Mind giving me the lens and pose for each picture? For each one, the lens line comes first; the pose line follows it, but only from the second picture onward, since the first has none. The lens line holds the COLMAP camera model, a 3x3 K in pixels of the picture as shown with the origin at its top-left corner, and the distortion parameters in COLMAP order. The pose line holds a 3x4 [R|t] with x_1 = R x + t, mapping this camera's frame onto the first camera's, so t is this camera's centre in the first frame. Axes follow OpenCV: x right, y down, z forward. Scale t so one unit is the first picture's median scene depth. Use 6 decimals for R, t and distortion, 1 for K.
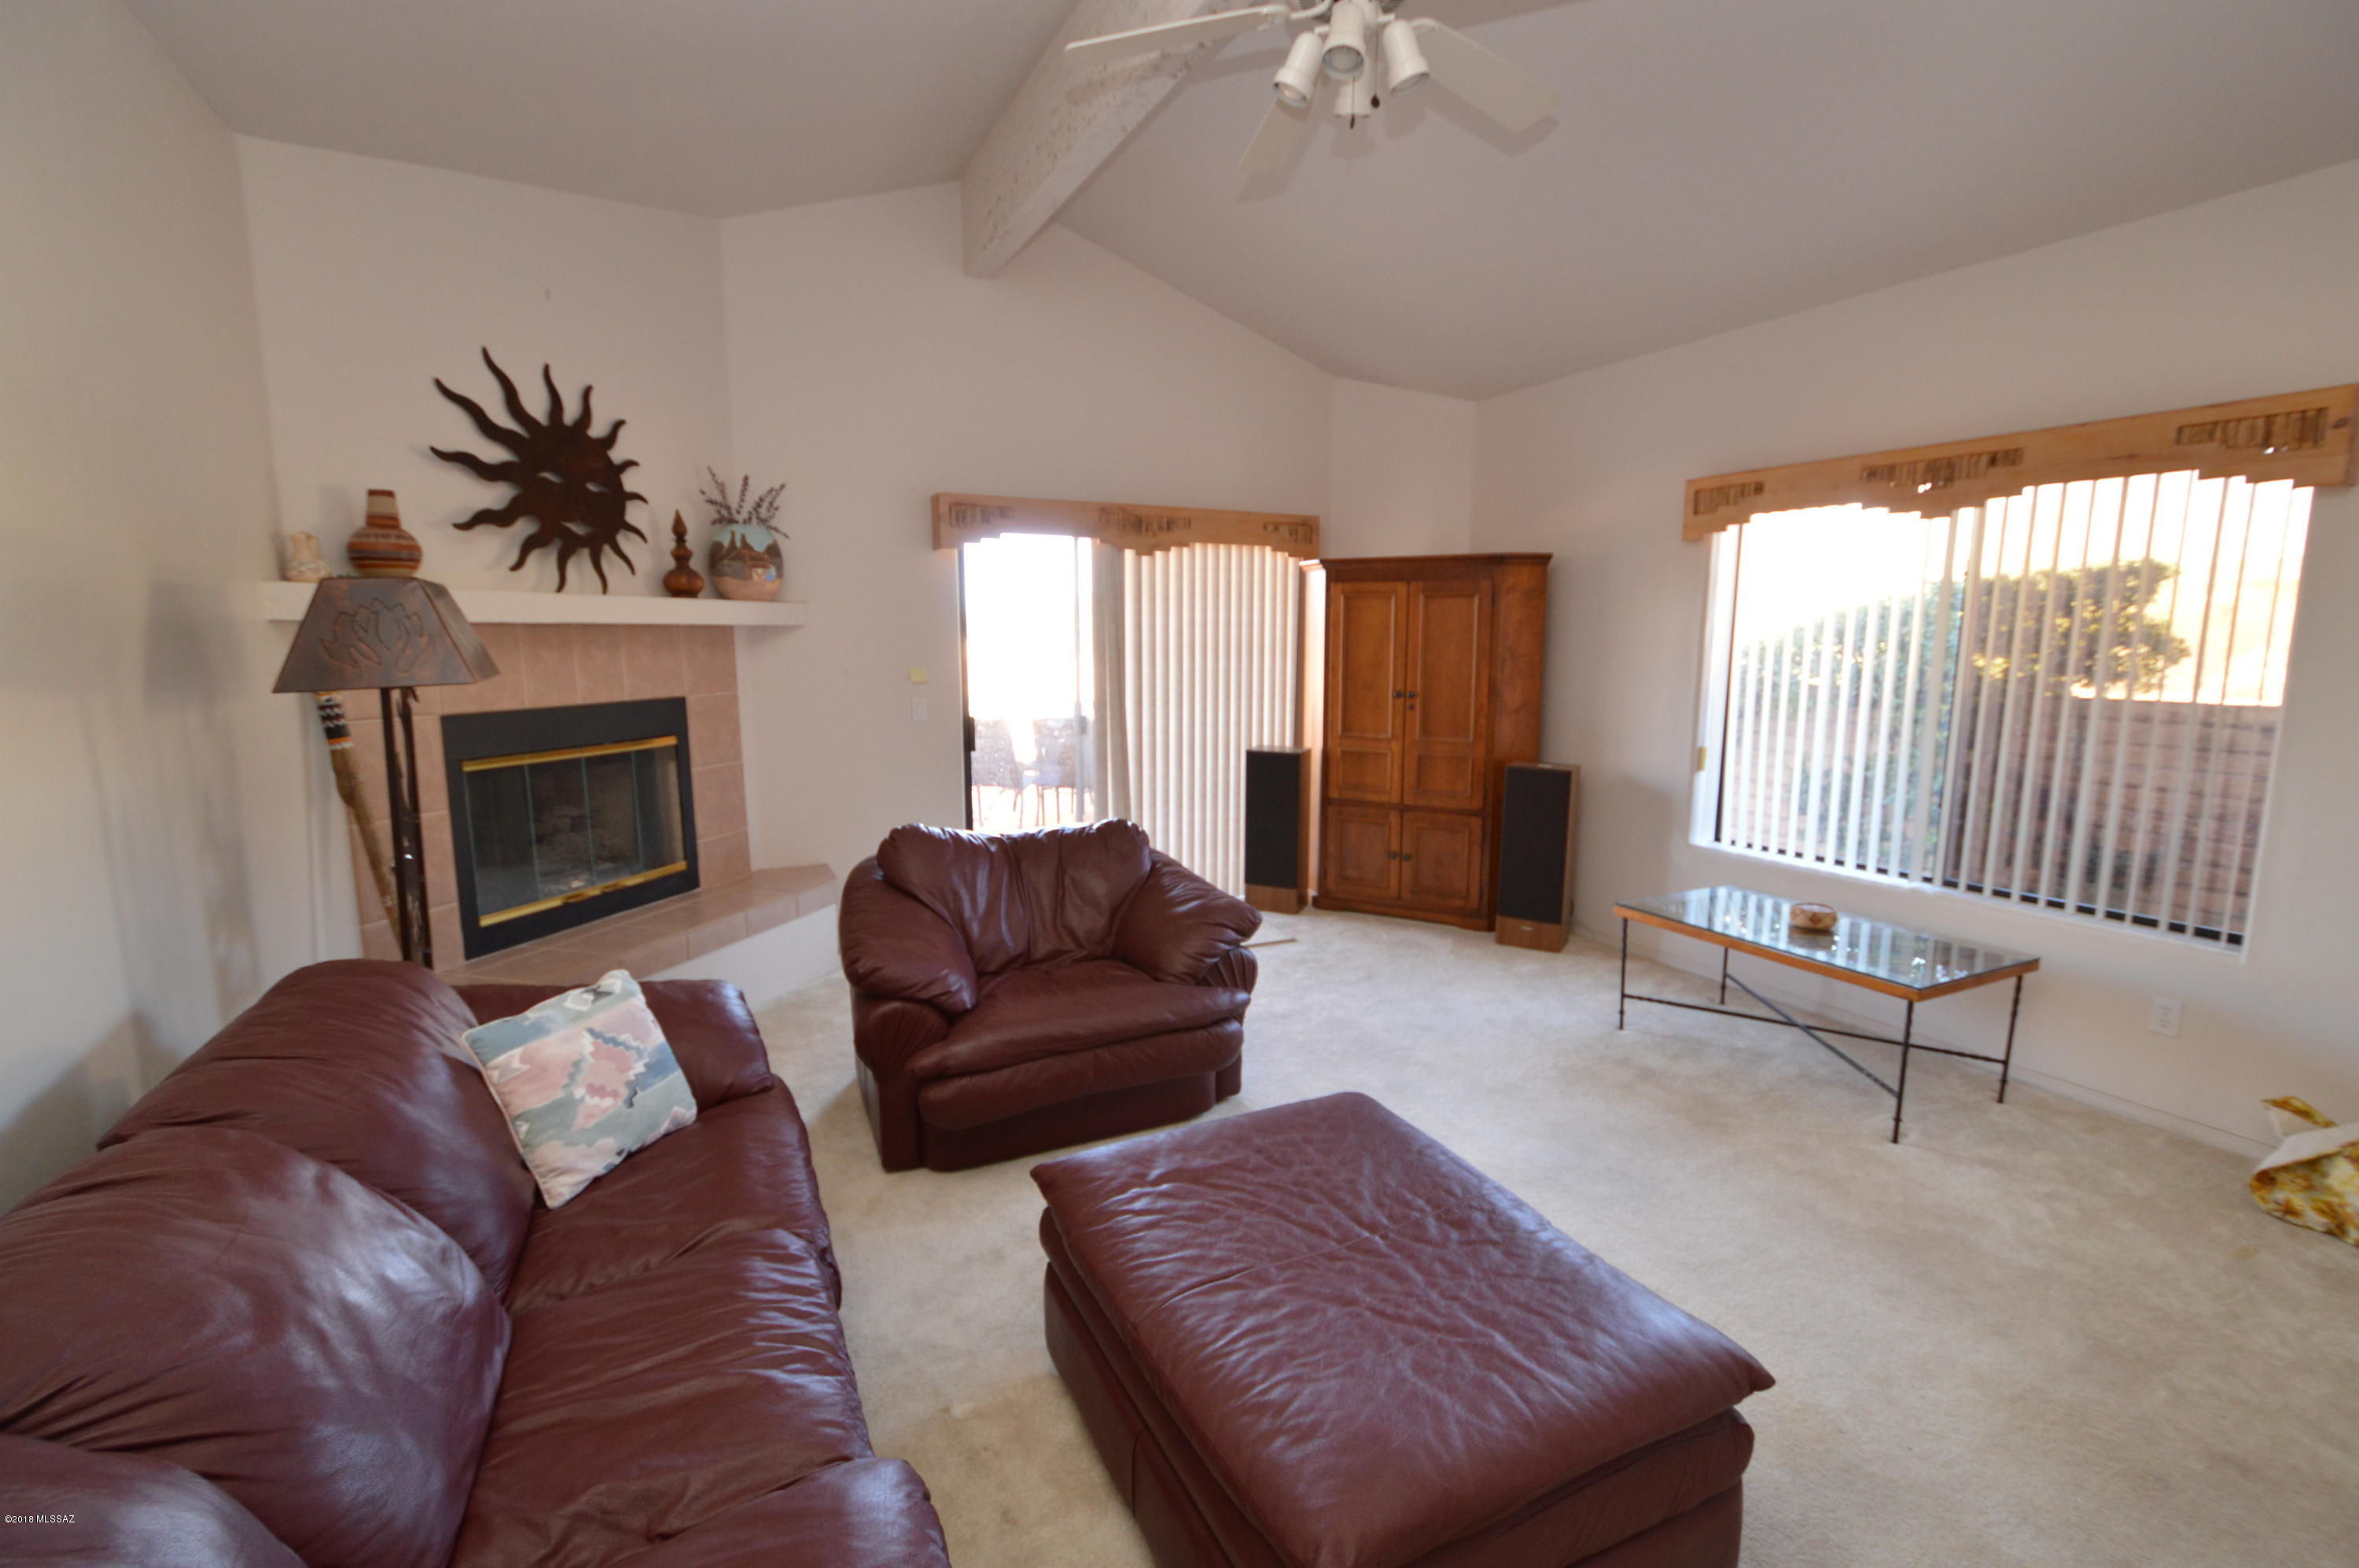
lens RADIAL K [[1033.8, 0, 1187.1], [0, 1033.8, 777.9], [0, 0, 1]] dist [-0.002832, -0.000469]
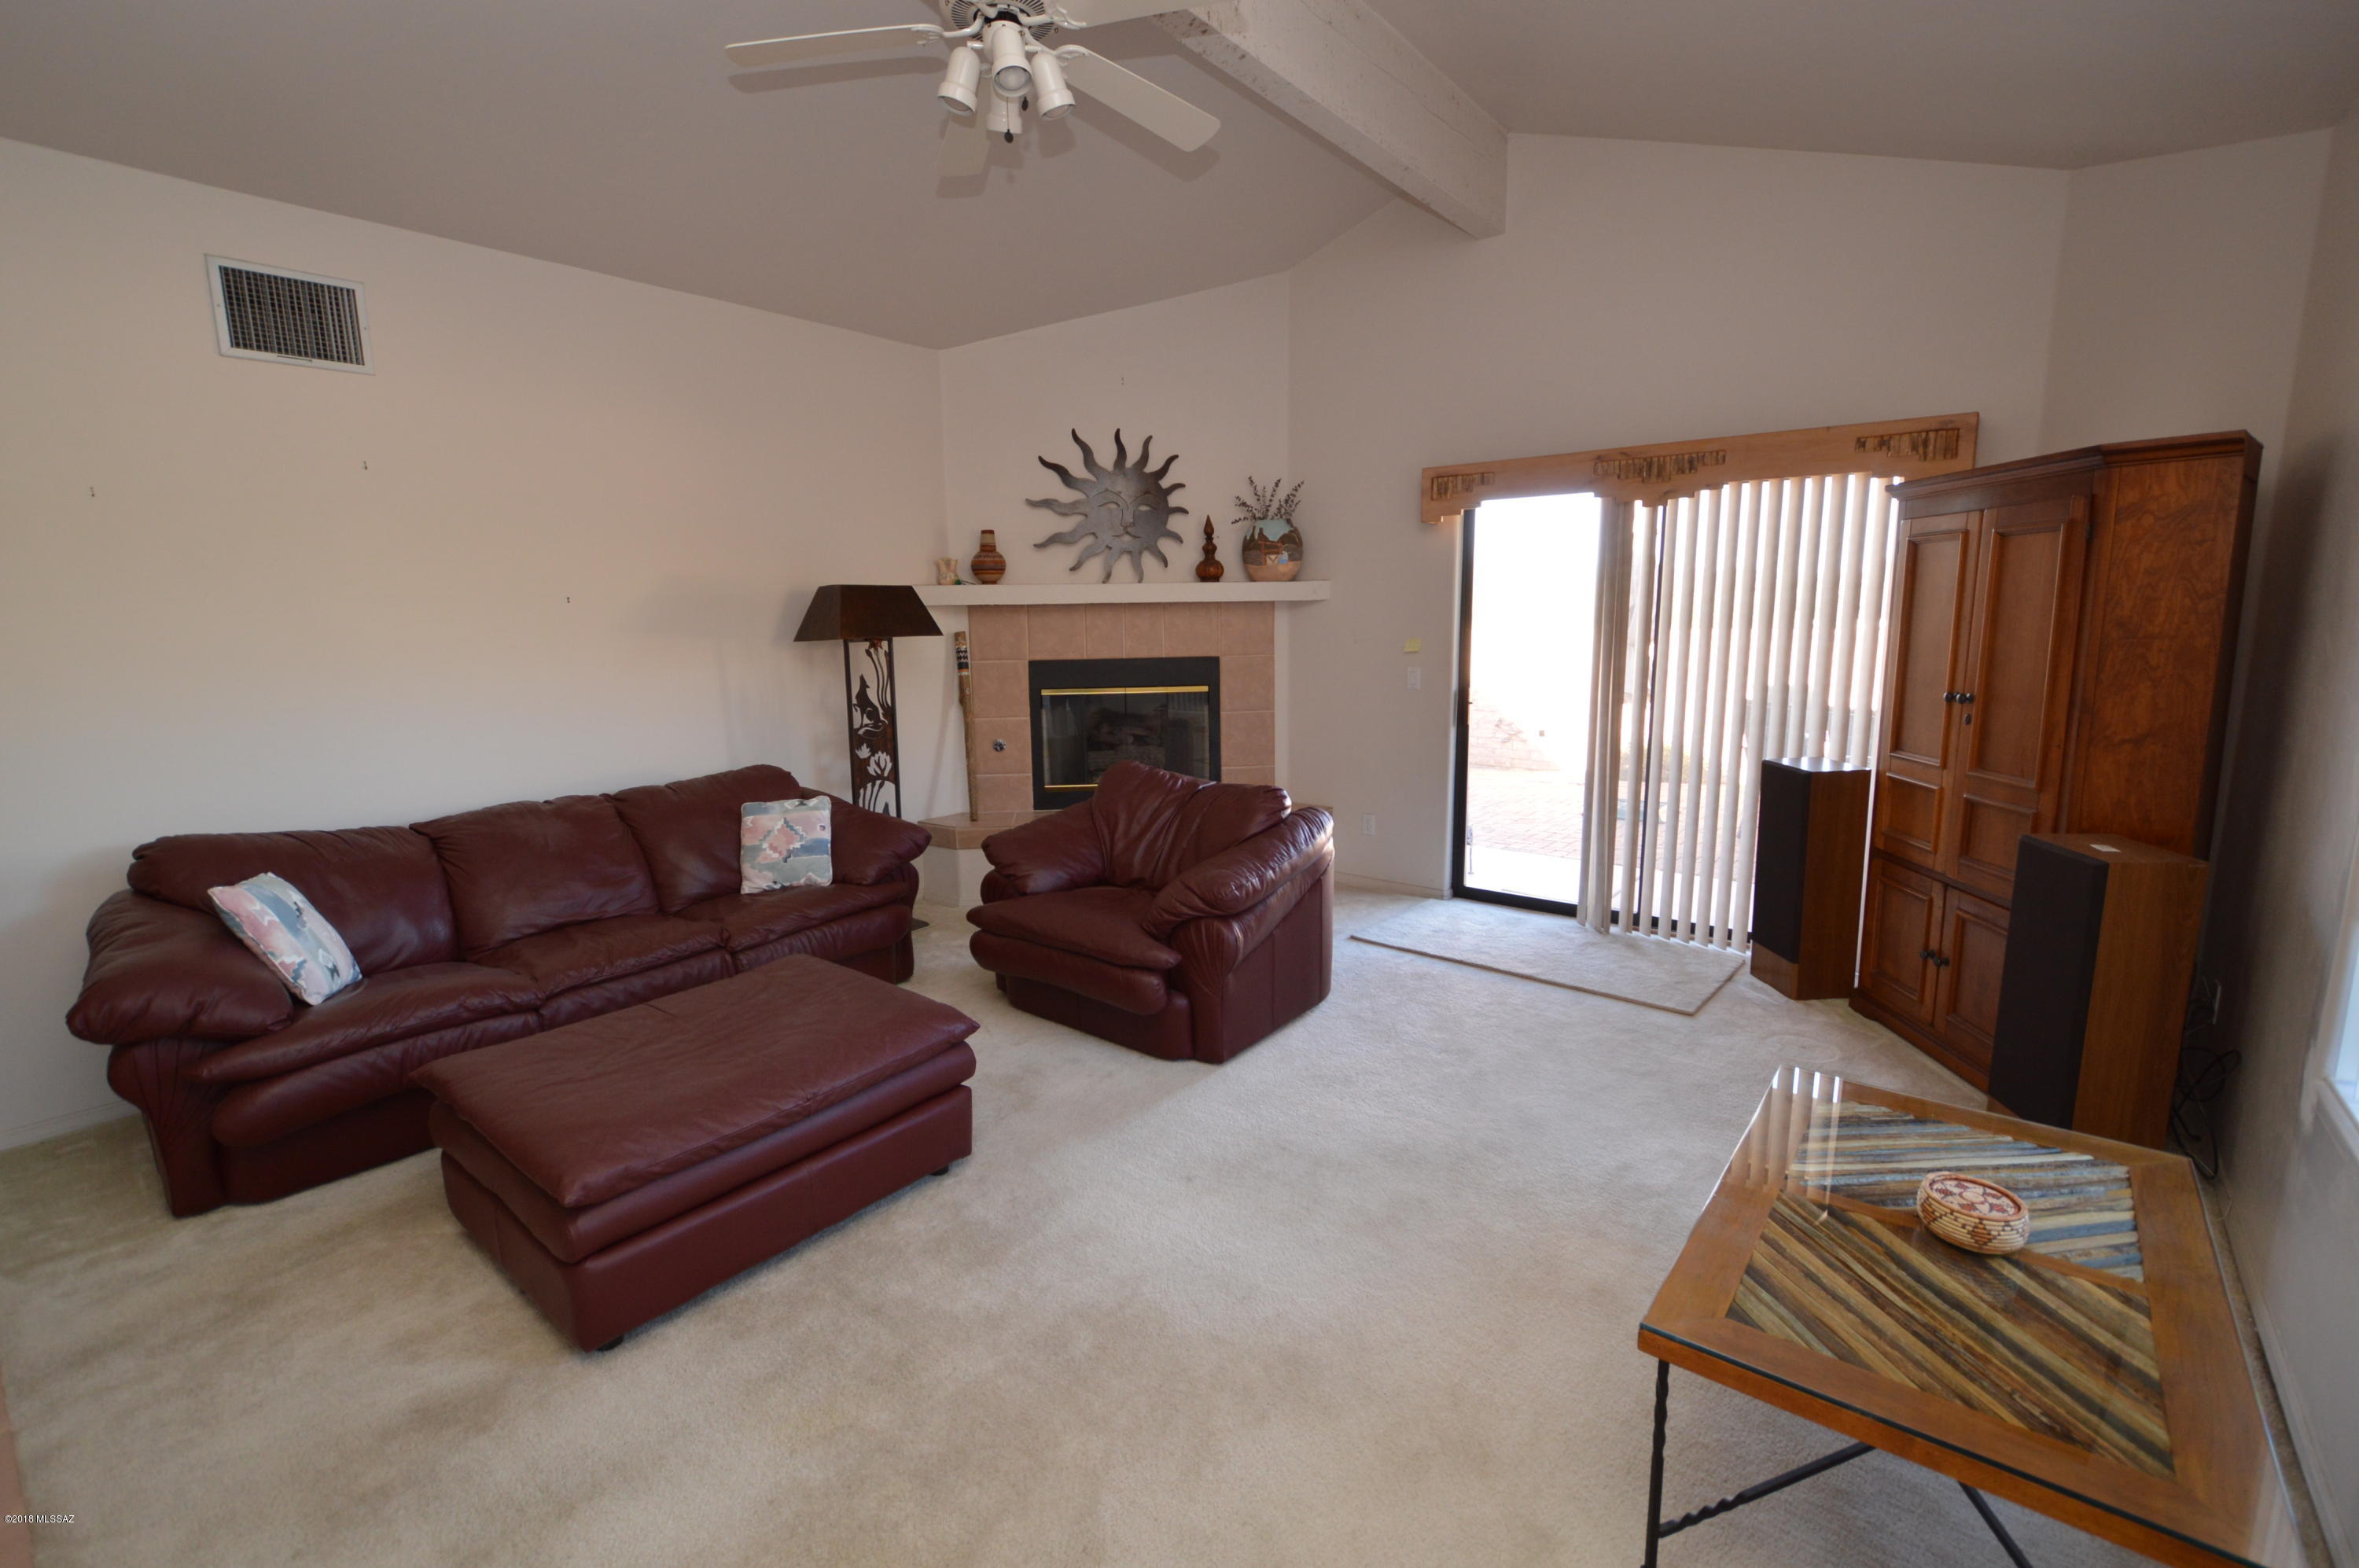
lens RADIAL K [[1033.8, 0, 1176.8], [0, 1033.8, 781.5], [0, 0, 1]] dist [-0.002832, -0.000469]
pose [[0.409580, 0.143930, -0.900848, 0.711706], [-0.111219, 0.987988, 0.107286, -0.056866], [0.905469, 0.056250, 0.420668, 0.406680]]
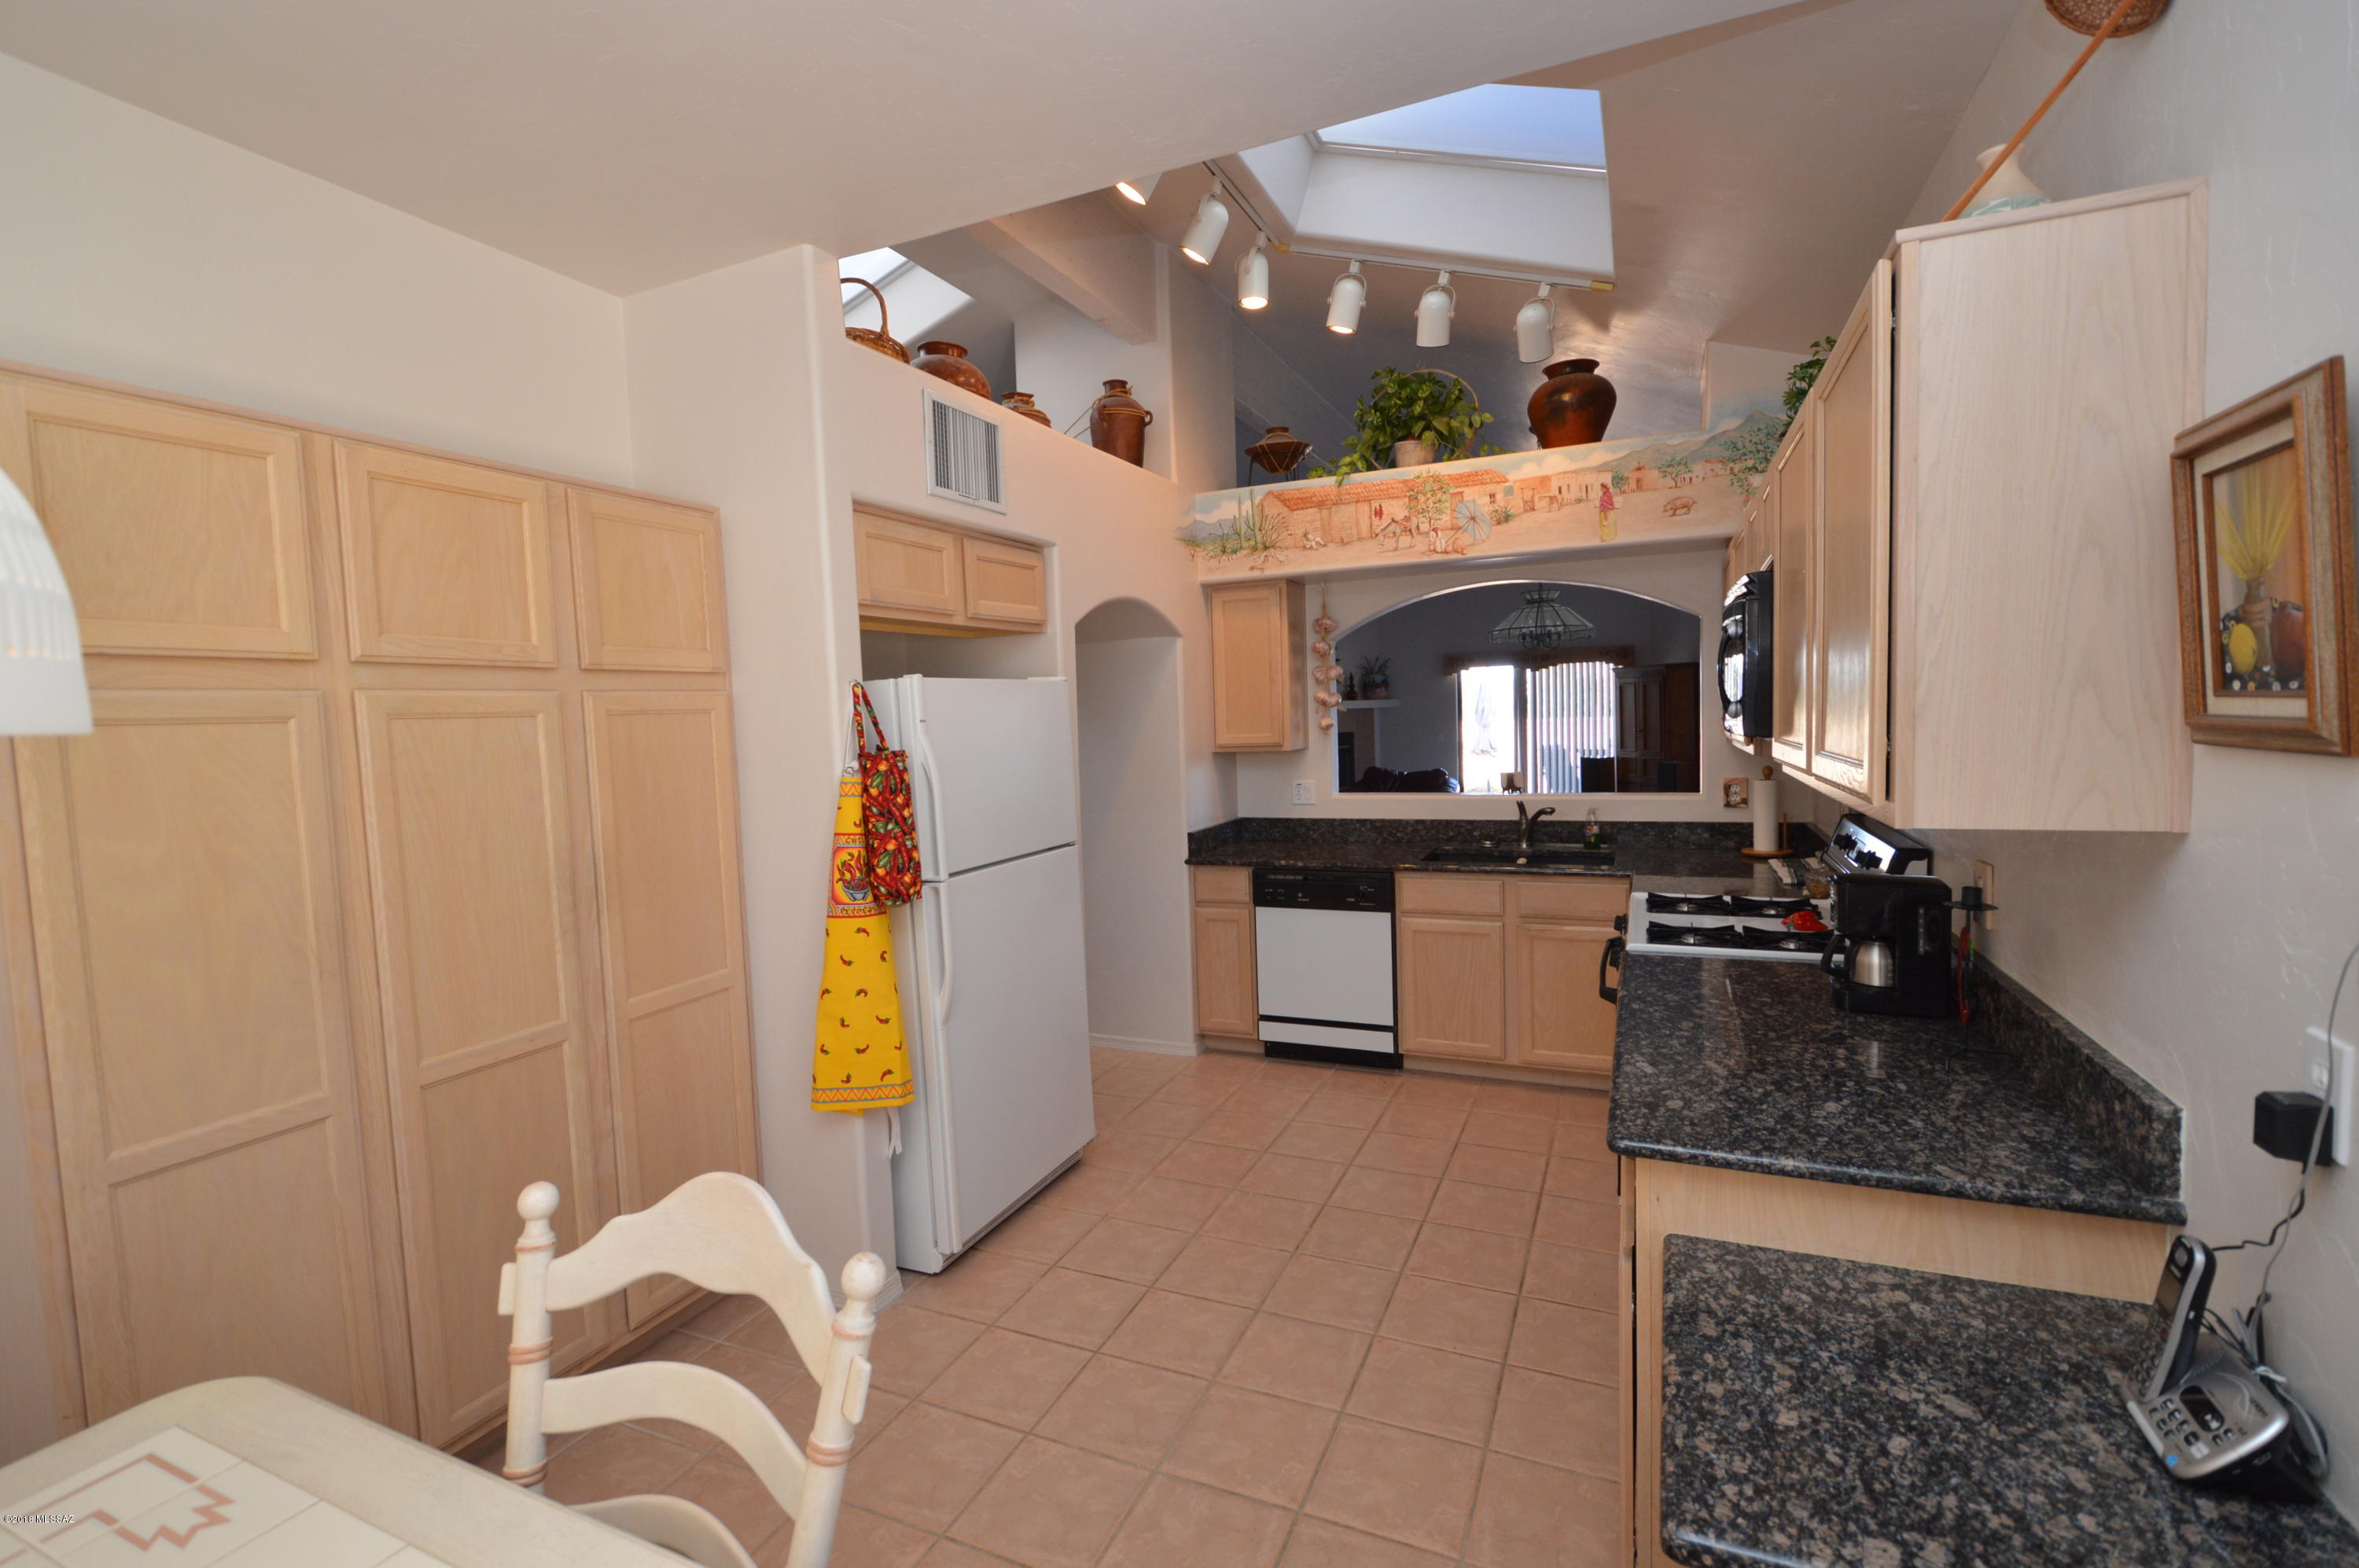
lens RADIAL K [[1033.8, 0, 1180.1], [0, 1033.8, 783.7], [0, 0, 1]] dist [-0.002832, -0.000469]
pose [[0.635634, 0.027376, -0.771505, 1.550365], [-0.070882, 0.997219, -0.023014, 0.180726], [0.768730, 0.069314, 0.635807, -1.324374]]
